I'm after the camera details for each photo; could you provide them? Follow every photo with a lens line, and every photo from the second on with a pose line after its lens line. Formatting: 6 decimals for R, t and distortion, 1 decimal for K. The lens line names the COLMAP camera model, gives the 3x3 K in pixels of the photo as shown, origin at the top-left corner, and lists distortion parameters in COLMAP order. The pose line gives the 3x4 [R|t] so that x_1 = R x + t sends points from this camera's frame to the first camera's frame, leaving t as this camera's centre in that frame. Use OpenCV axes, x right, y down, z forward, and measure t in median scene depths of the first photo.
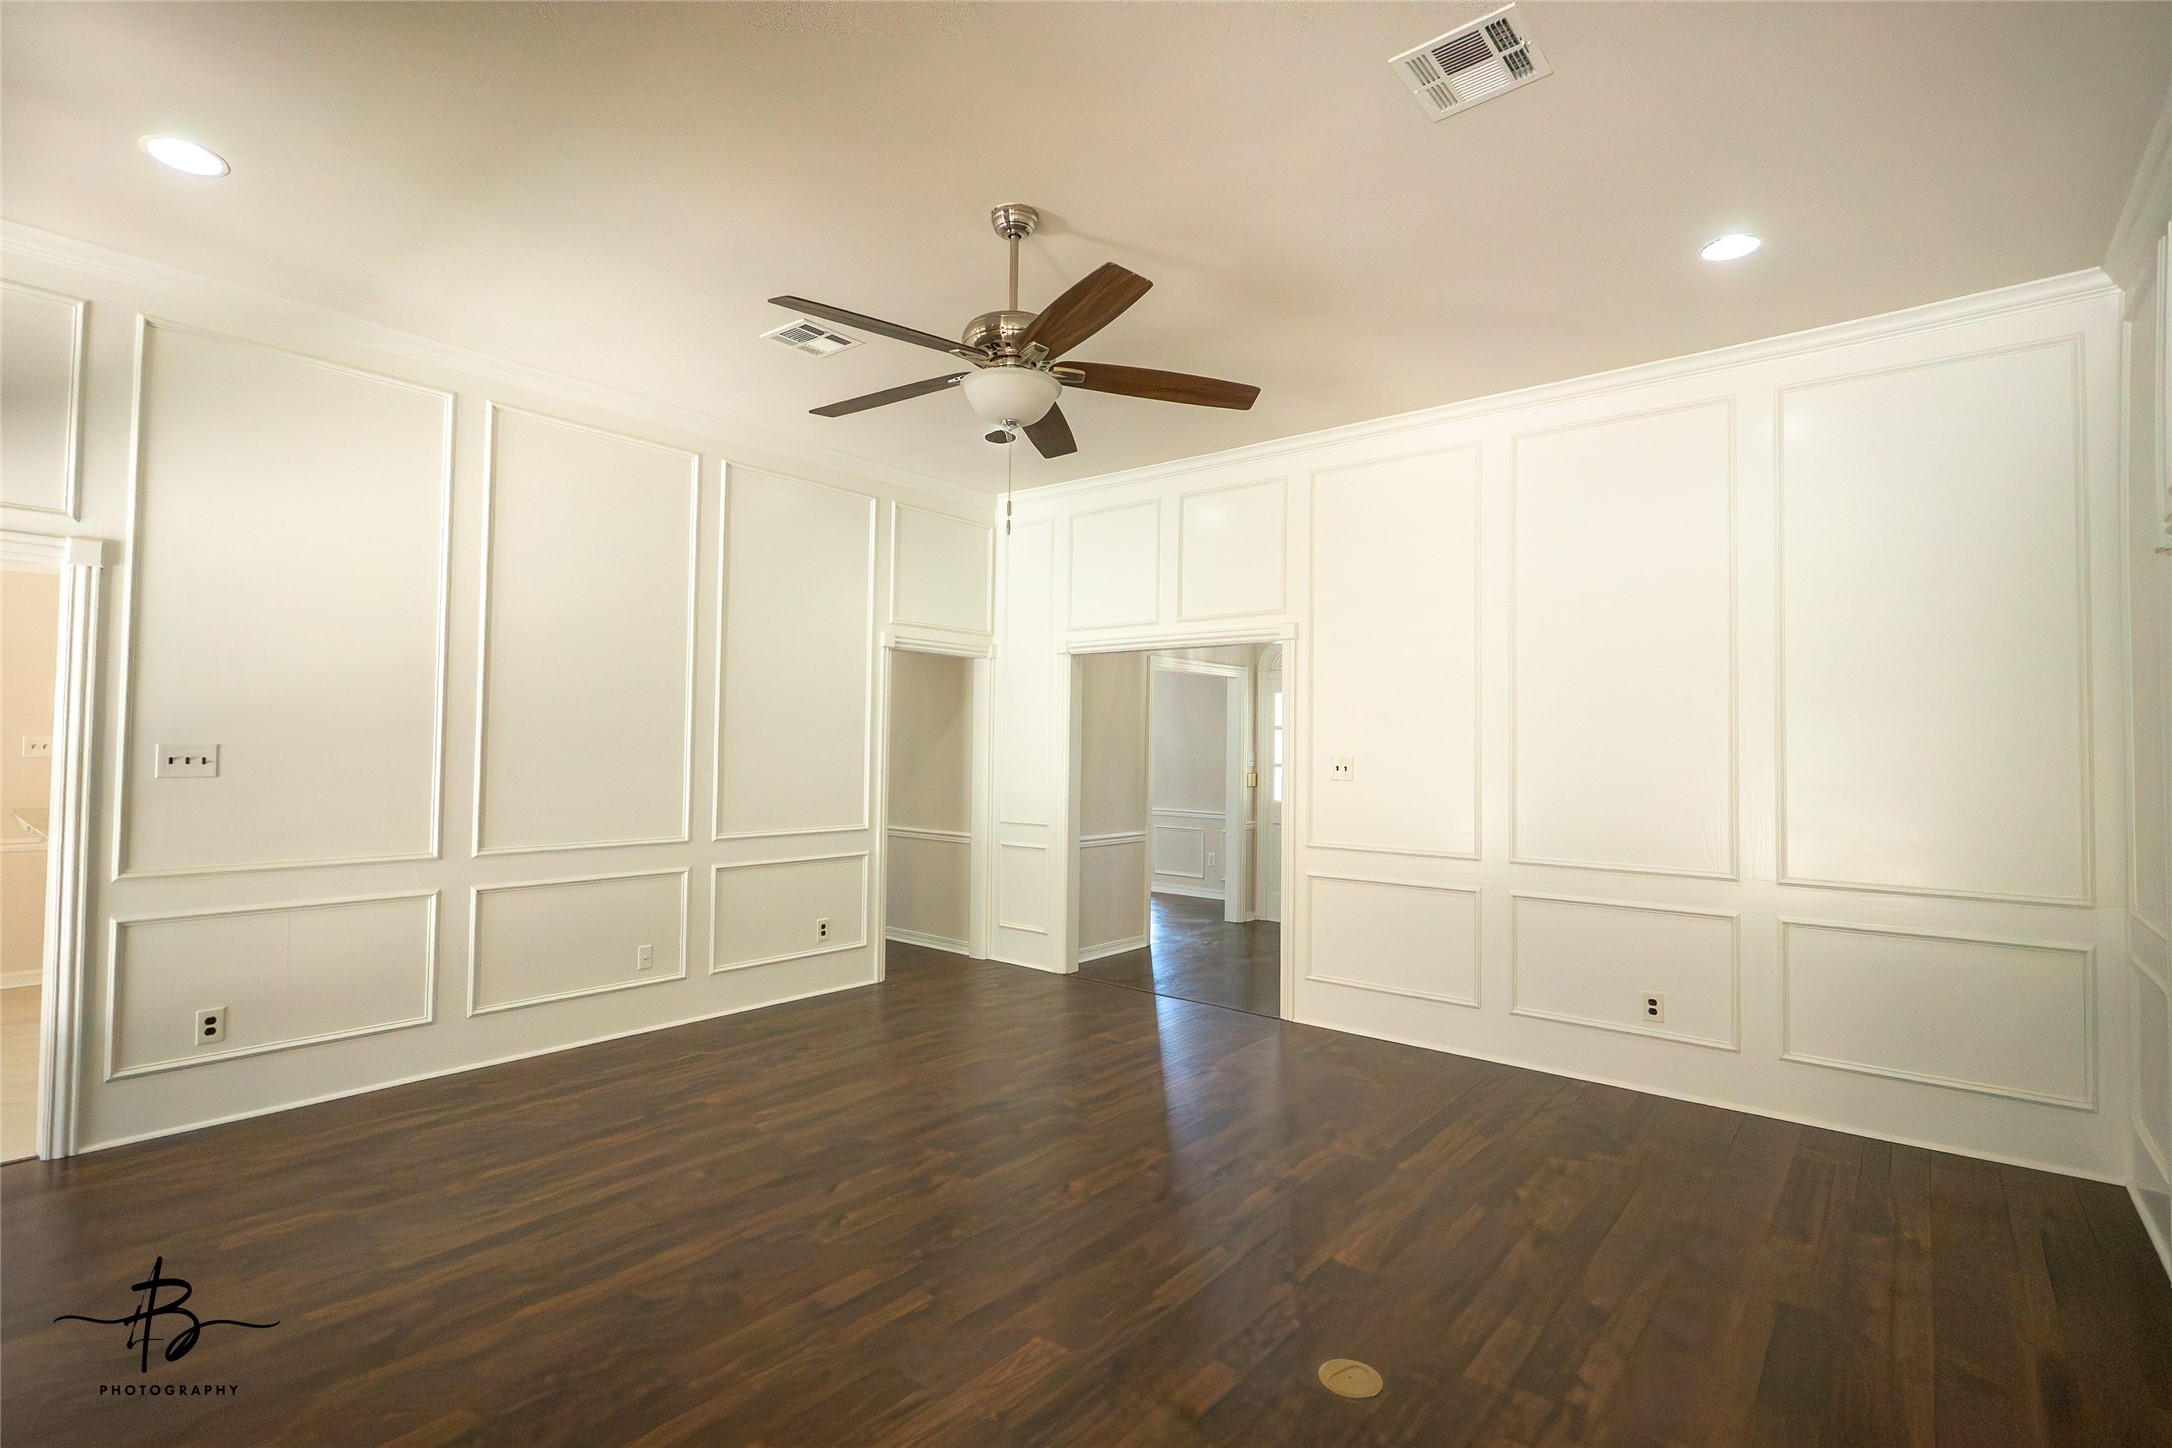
lens RADIAL K [[995.2, 0, 1108.0], [0, 995.2, 714.2], [0, 0, 1]] dist [0.000569, 0.001687]
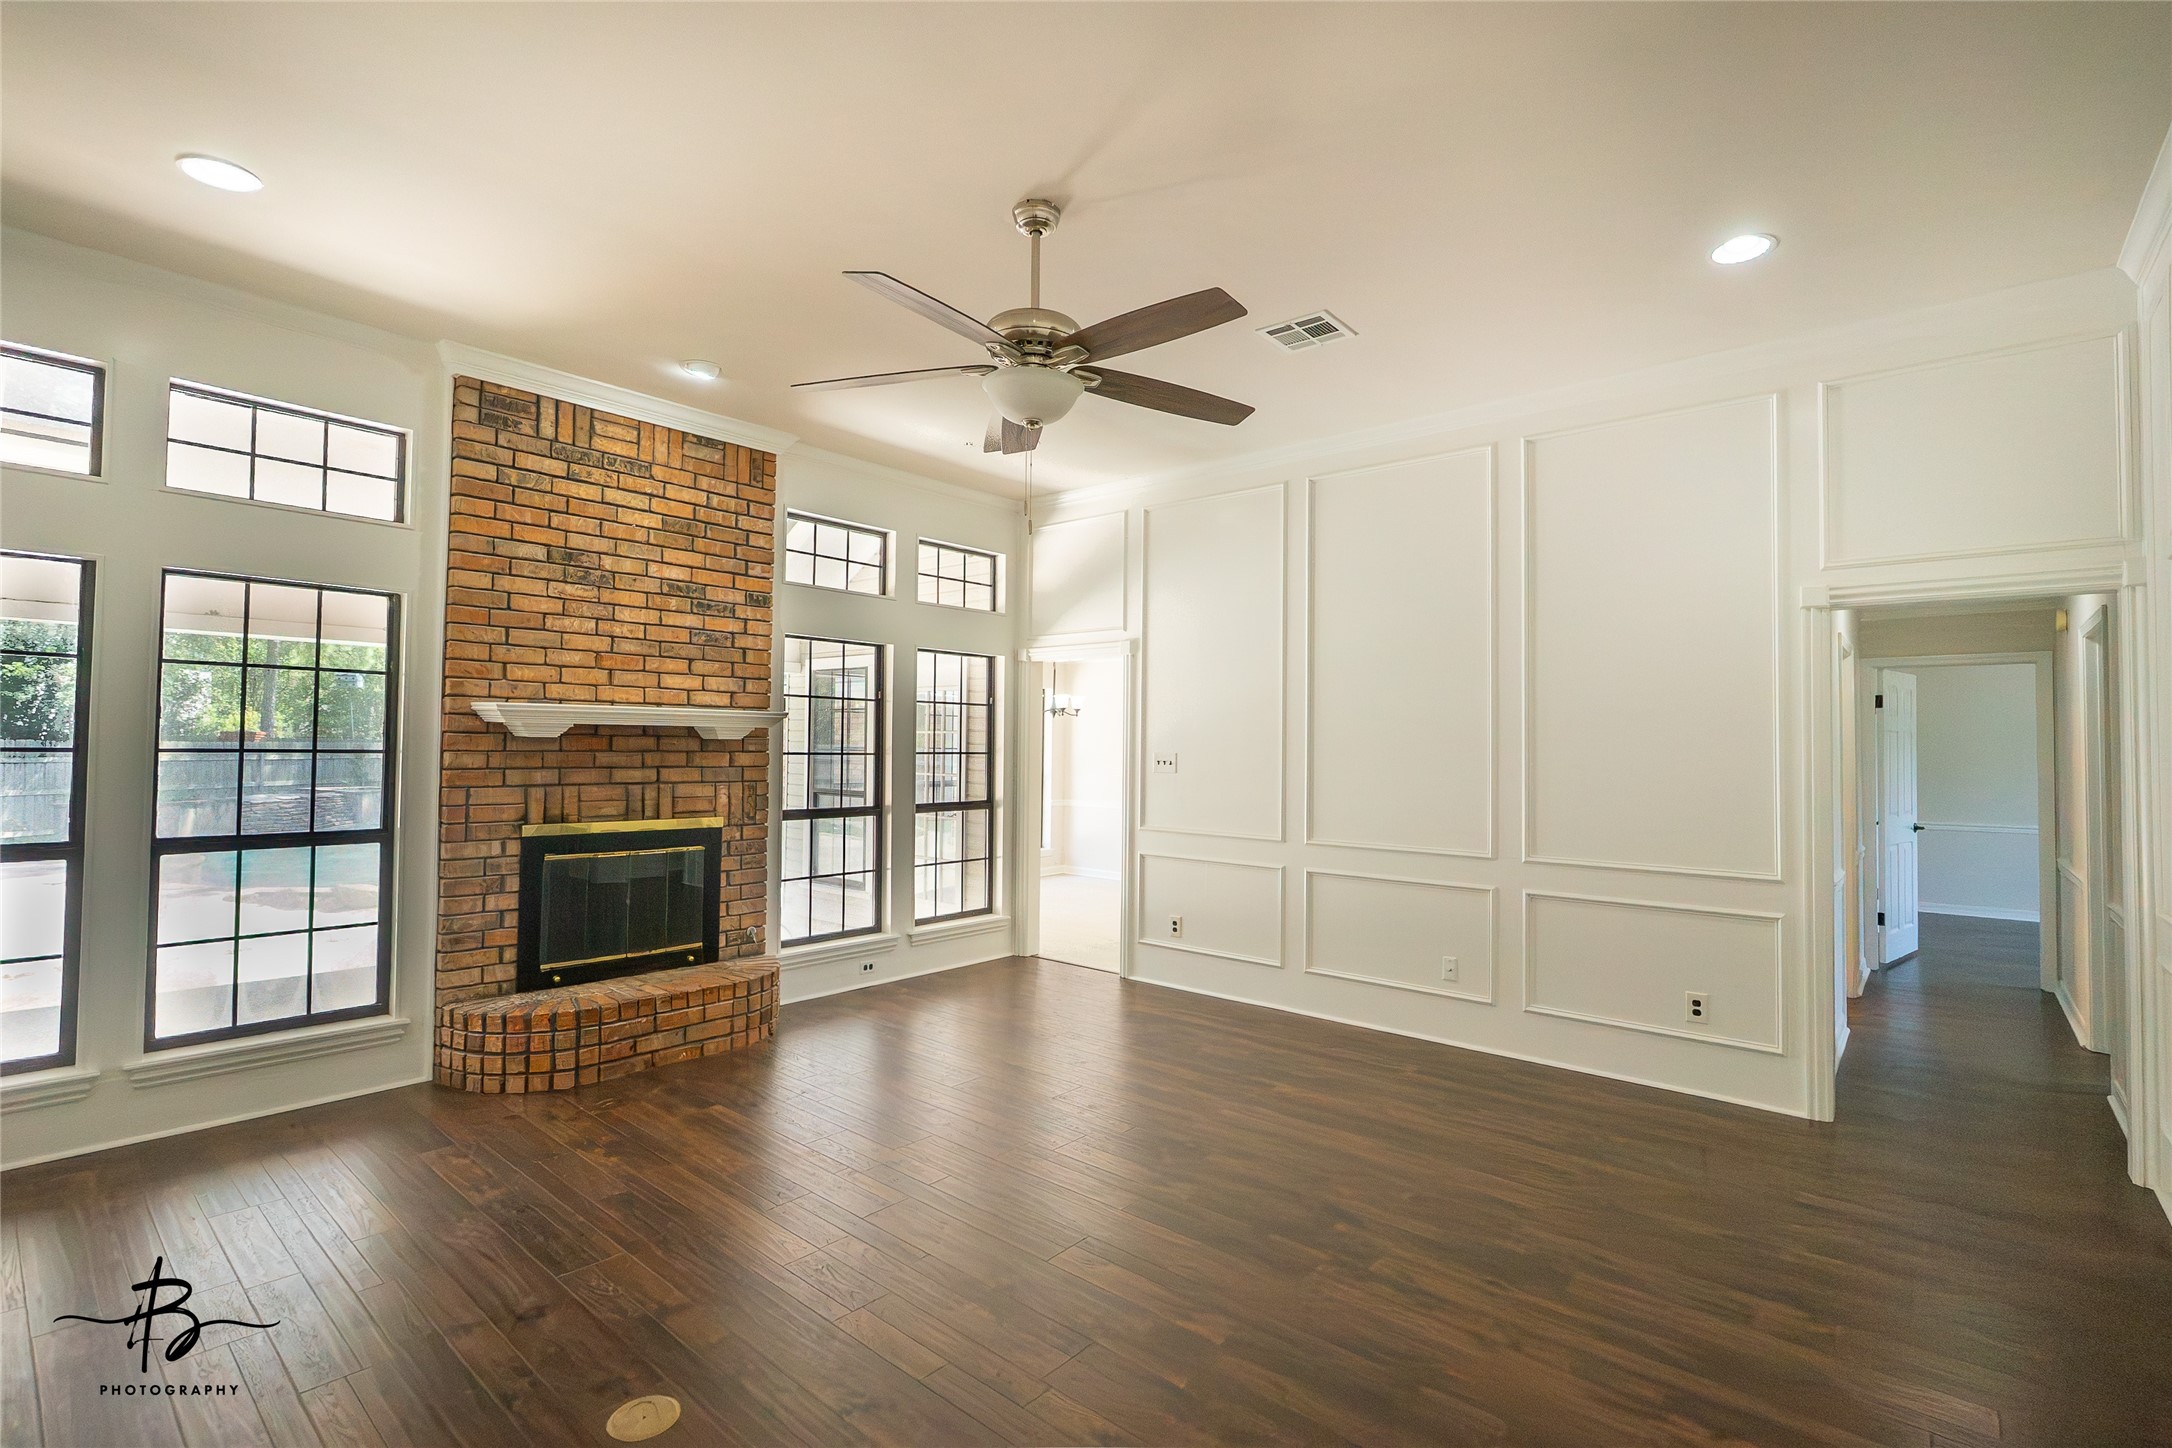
lens RADIAL K [[995.2, 0, 1088.5], [0, 995.2, 716.5], [0, 0, 1]] dist [0.000569, 0.001687]
pose [[-0.018492, -0.043455, -0.998884, 0.599936], [0.020268, 0.998833, -0.043828, 0.031976], [0.999624, -0.021056, -0.017589, 0.730285]]
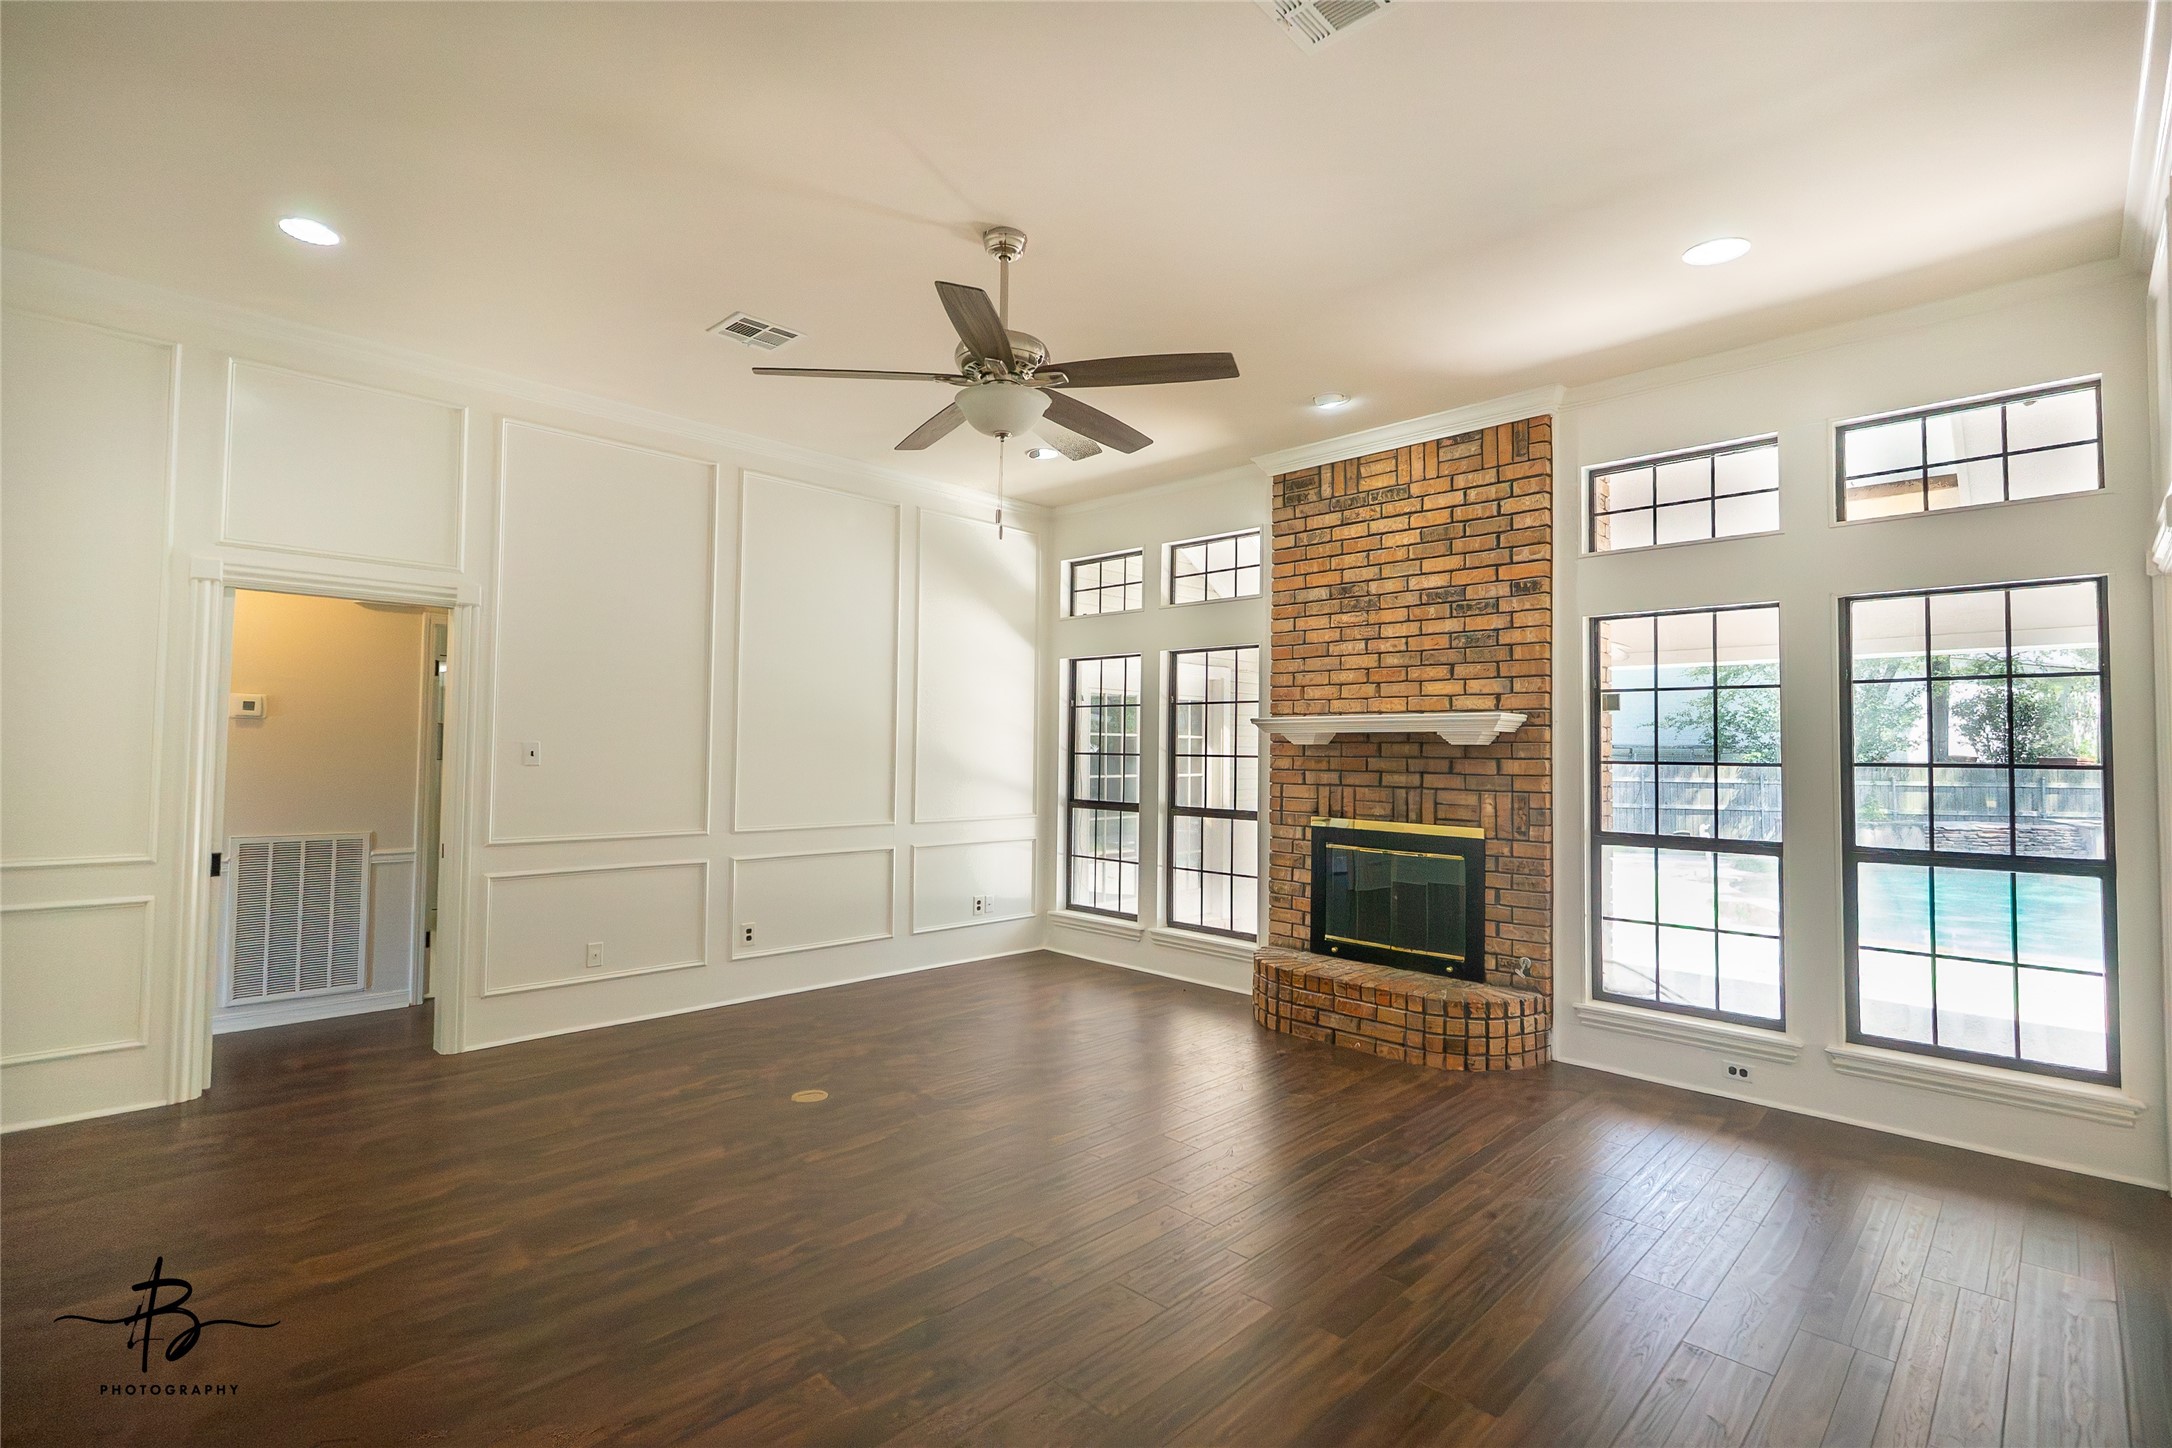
lens RADIAL K [[995.2, 0, 1080.1], [0, 995.2, 712.5], [0, 0, 1]] dist [0.000569, 0.001687]
pose [[-0.996372, -0.016195, 0.083551, -0.184813], [-0.021695, 0.997627, -0.065343, 0.043597], [-0.082295, -0.066919, -0.994359, 1.385725]]
